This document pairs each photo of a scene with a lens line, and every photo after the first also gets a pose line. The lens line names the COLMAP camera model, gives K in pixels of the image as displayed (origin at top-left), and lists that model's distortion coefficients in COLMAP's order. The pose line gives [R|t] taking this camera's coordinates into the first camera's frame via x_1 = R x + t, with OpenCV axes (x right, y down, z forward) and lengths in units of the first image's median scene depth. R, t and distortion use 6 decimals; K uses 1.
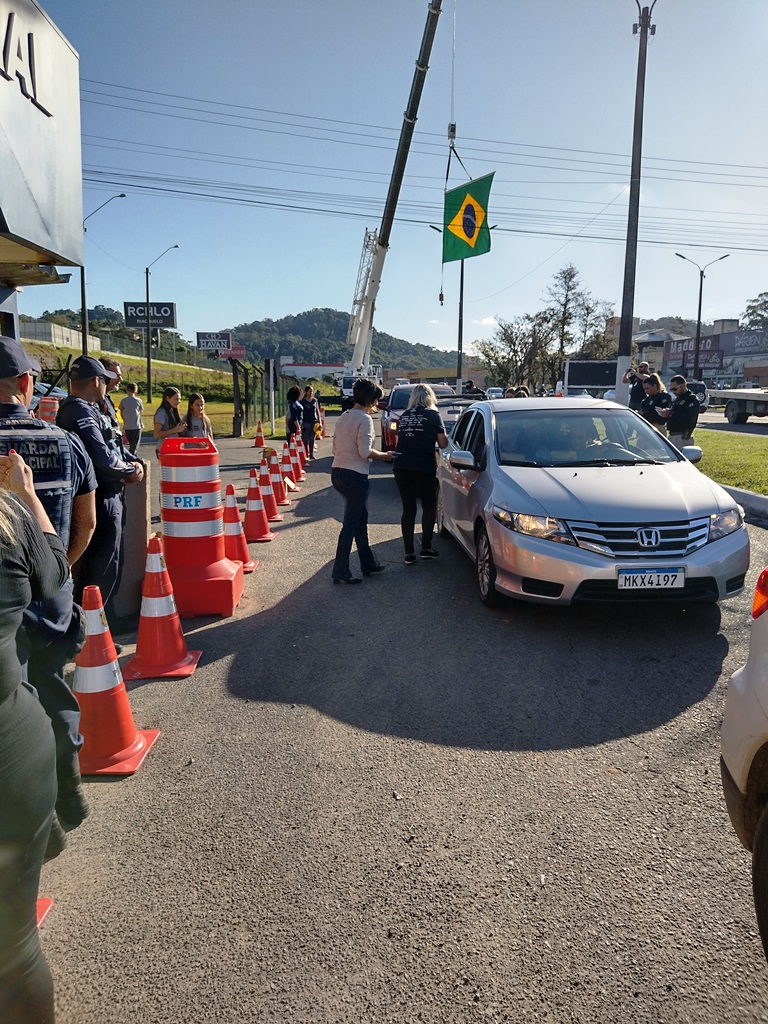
lens RADIAL K [[757.5, 0, 385.5], [0, 757.5, 515.0], [0, 0, 1]] dist [0.074403, -0.119616]
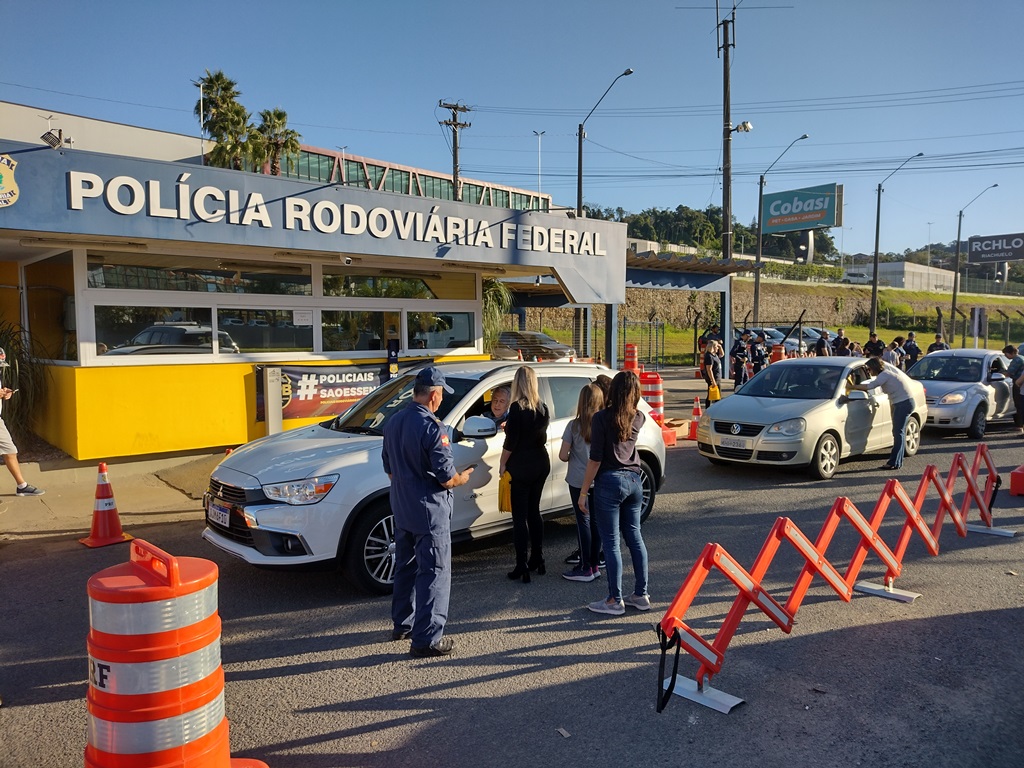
lens RADIAL K [[757.5, 0, 501.6], [0, 757.5, 386.0], [0, 0, 1]] dist [0.074403, -0.119616]
pose [[0.618571, 0.048865, -0.784208, 0.077558], [-0.114656, 0.992995, -0.028564, 0.003595], [0.777318, 0.107583, 0.619841, -0.048530]]
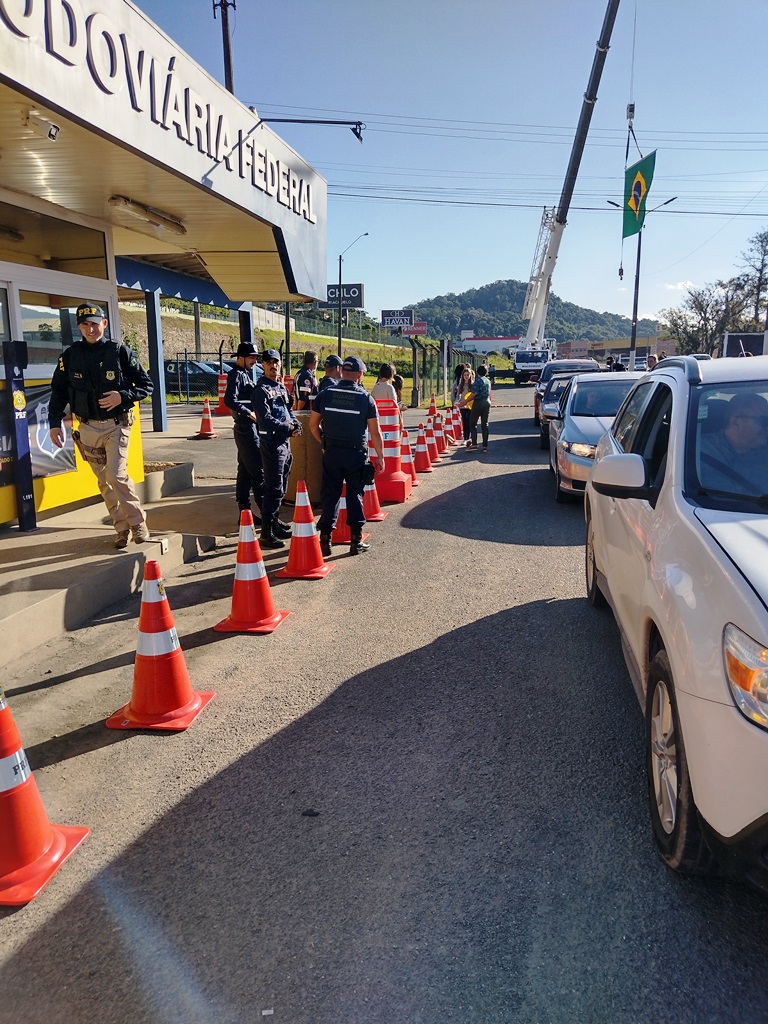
lens RADIAL K [[757.5, 0, 379.7], [0, 757.5, 509.4], [0, 0, 1]] dist [0.074403, -0.119616]
pose [[0.971277, 0.031318, -0.235883, 0.008819], [-0.025164, 0.999261, 0.029055, 0.005789], [0.236619, -0.022285, 0.971347, -0.040001]]
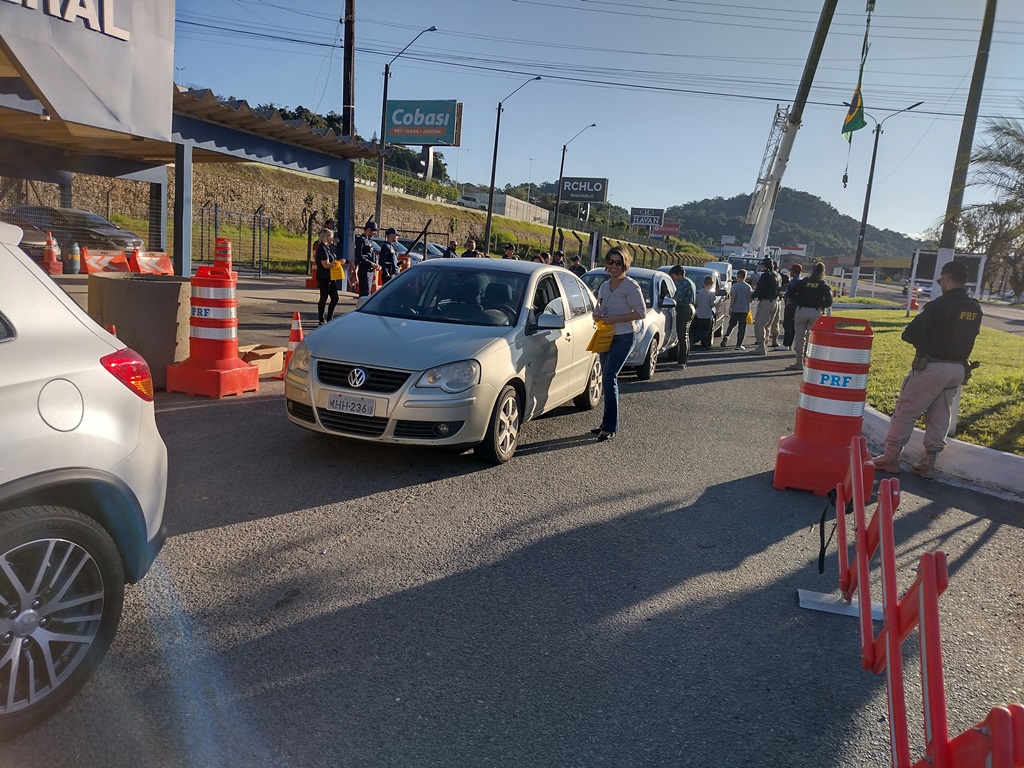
lens RADIAL K [[757.5, 0, 508.7], [0, 757.5, 387.8], [0, 0, 1]] dist [0.074403, -0.119616]
pose [[0.914801, 0.132592, -0.381521, 0.046025], [-0.134561, 0.990669, 0.021646, 0.000777], [0.380831, 0.031536, 0.924107, -0.003587]]
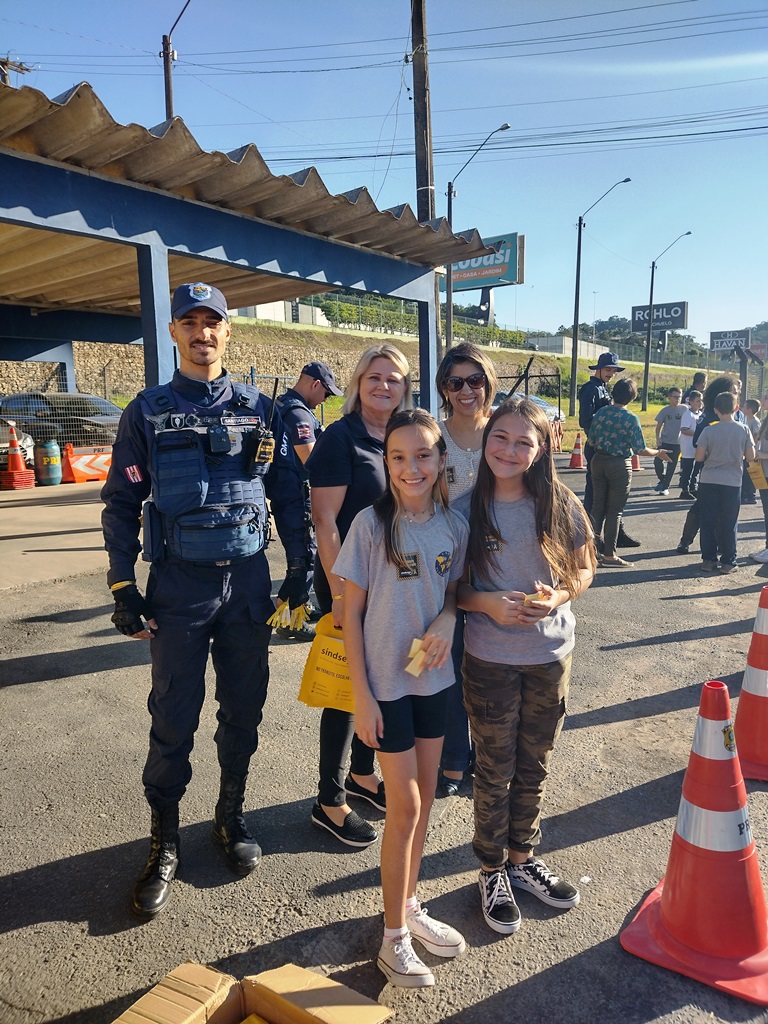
lens RADIAL K [[757.5, 0, 387.2], [0, 757.5, 510.1], [0, 0, 1]] dist [0.074403, -0.119616]
pose [[0.805695, 0.057238, -0.589559, -0.010145], [-0.066750, 0.997754, 0.005647, -0.009785], [0.588558, 0.034803, 0.807706, 0.063925]]
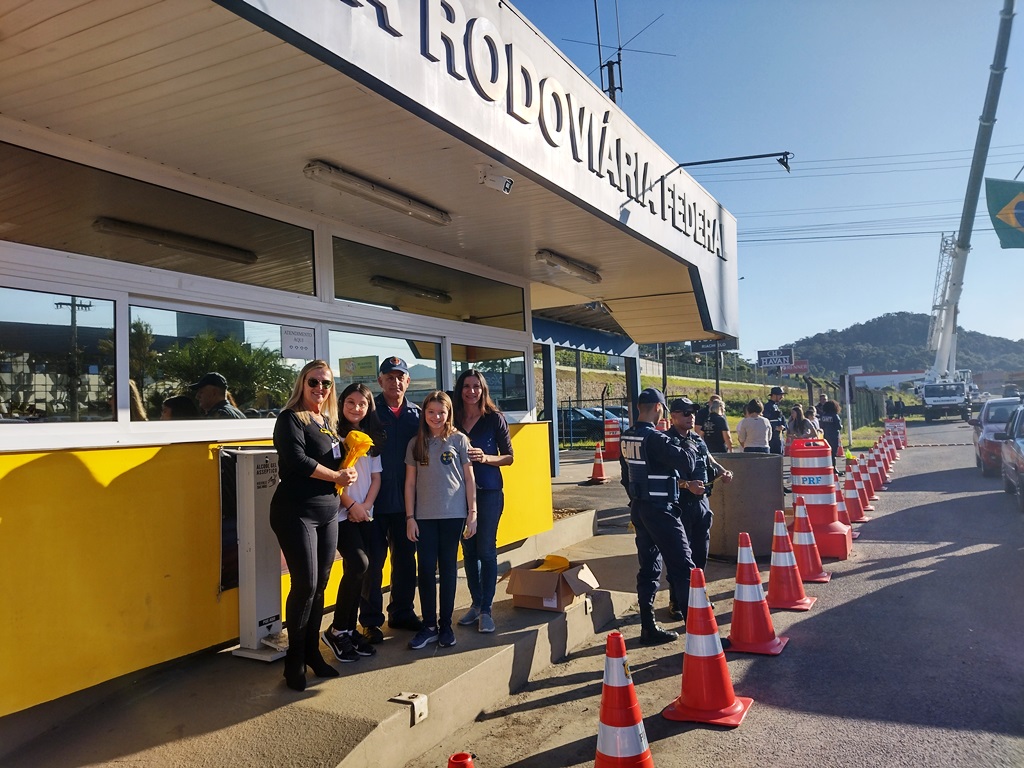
lens RADIAL K [[757.5, 0, 509.7], [0, 757.5, 389.5], [0, 0, 1]] dist [0.074403, -0.119616]
pose [[0.850220, -0.060940, -0.522889, 0.002228], [-0.037388, 0.983779, -0.175447, 0.005478], [0.525099, 0.168718, 0.834150, -0.036374]]
